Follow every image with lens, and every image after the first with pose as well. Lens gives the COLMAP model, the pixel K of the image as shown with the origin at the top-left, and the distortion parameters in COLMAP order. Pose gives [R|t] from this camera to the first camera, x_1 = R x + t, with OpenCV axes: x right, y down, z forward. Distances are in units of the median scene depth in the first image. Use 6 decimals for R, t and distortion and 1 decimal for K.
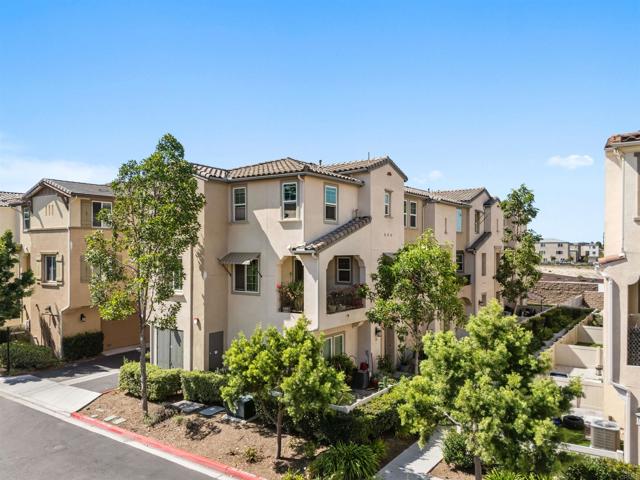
lens RADIAL K [[482.1, 0, 320.0], [0, 482.1, 240.0], [0, 0, 1]] dist [-0.004580, -0.003599]
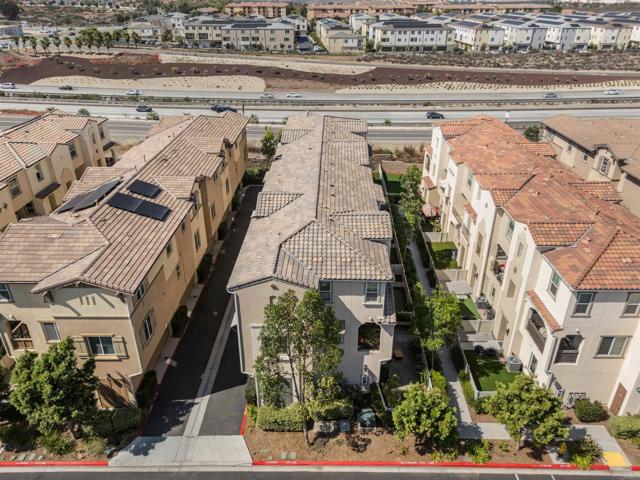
lens RADIAL K [[470.2, 0, 320.0], [0, 470.2, 240.0], [0, 0, 1]] dist [0.046622, -0.029347]
pose [[0.833384, -0.251351, 0.492233, -0.815846], [-0.010945, 0.882927, 0.469383, -0.846063], [-0.552585, -0.396564, 0.733066, 0.092152]]
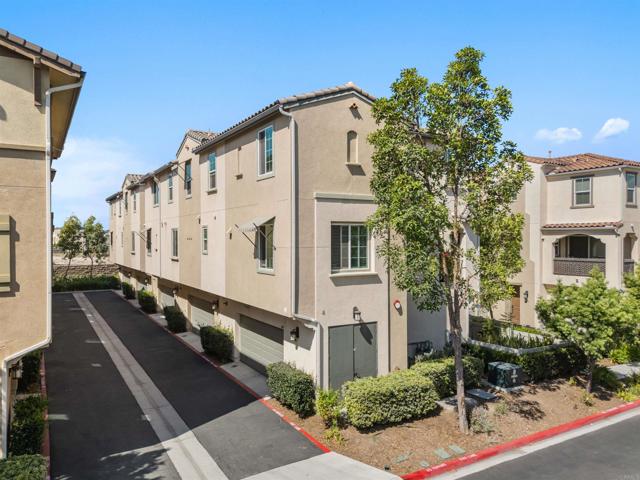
lens RADIAL K [[482.1, 0, 320.0], [0, 482.1, 240.0], [0, 0, 1]] dist [0.036486, -0.002135]
pose [[0.417789, -0.004106, 0.908535, -1.016285], [-0.013711, 0.999847, 0.010824, 0.055223], [-0.908441, -0.016979, 0.417669, 0.783244]]
